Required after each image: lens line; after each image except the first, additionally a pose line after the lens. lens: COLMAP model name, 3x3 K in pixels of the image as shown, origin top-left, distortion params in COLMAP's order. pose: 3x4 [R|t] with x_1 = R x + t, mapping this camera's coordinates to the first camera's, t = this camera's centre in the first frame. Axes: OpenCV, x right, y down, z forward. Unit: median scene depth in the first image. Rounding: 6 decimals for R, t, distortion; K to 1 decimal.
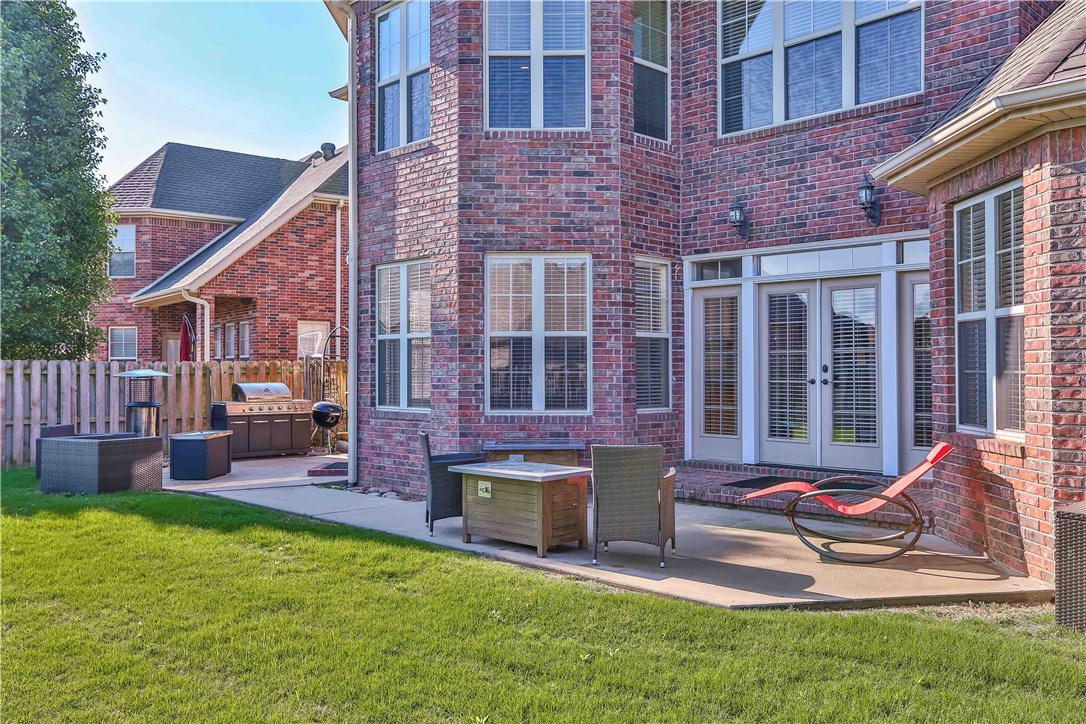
lens RADIAL K [[899.8, 0, 543.0], [0, 899.8, 362.0], [0, 0, 1]] dist [0.012313, 0.011300]
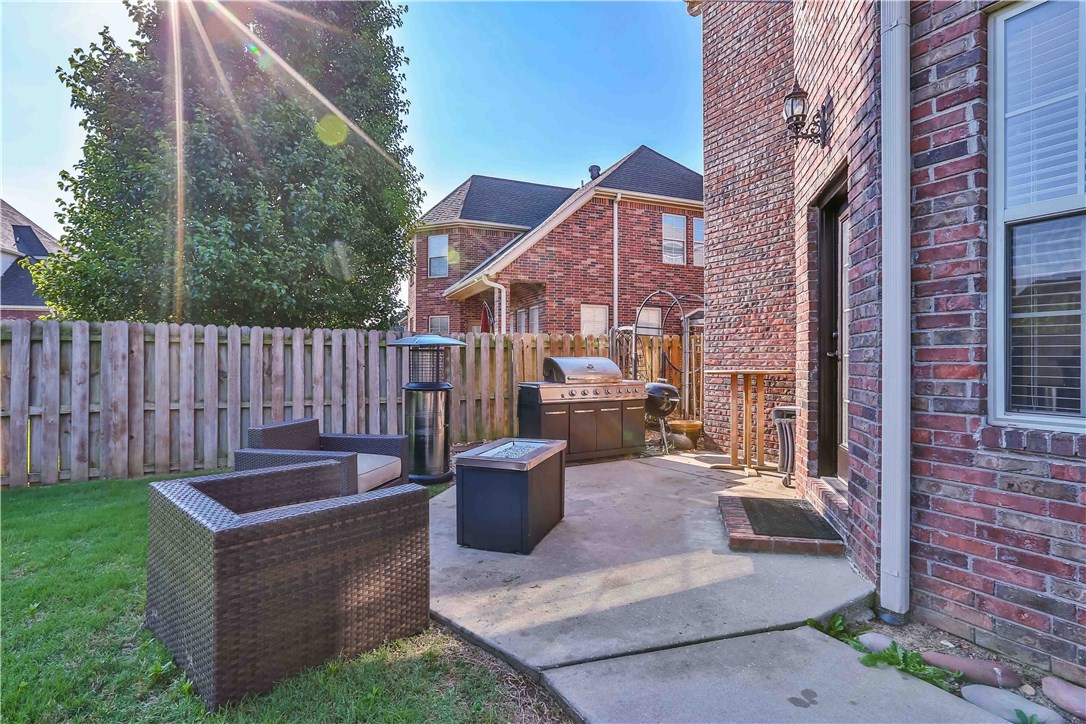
lens RADIAL K [[495.5, 0, 545.3], [0, 495.5, 360.8], [0, 0, 1]] dist [-0.046336, 0.014156]
pose [[0.967205, 0.004814, -0.253953, -0.215121], [-0.000907, 0.999879, 0.015499, 0.017942], [0.253997, -0.014761, 0.967092, 0.542455]]
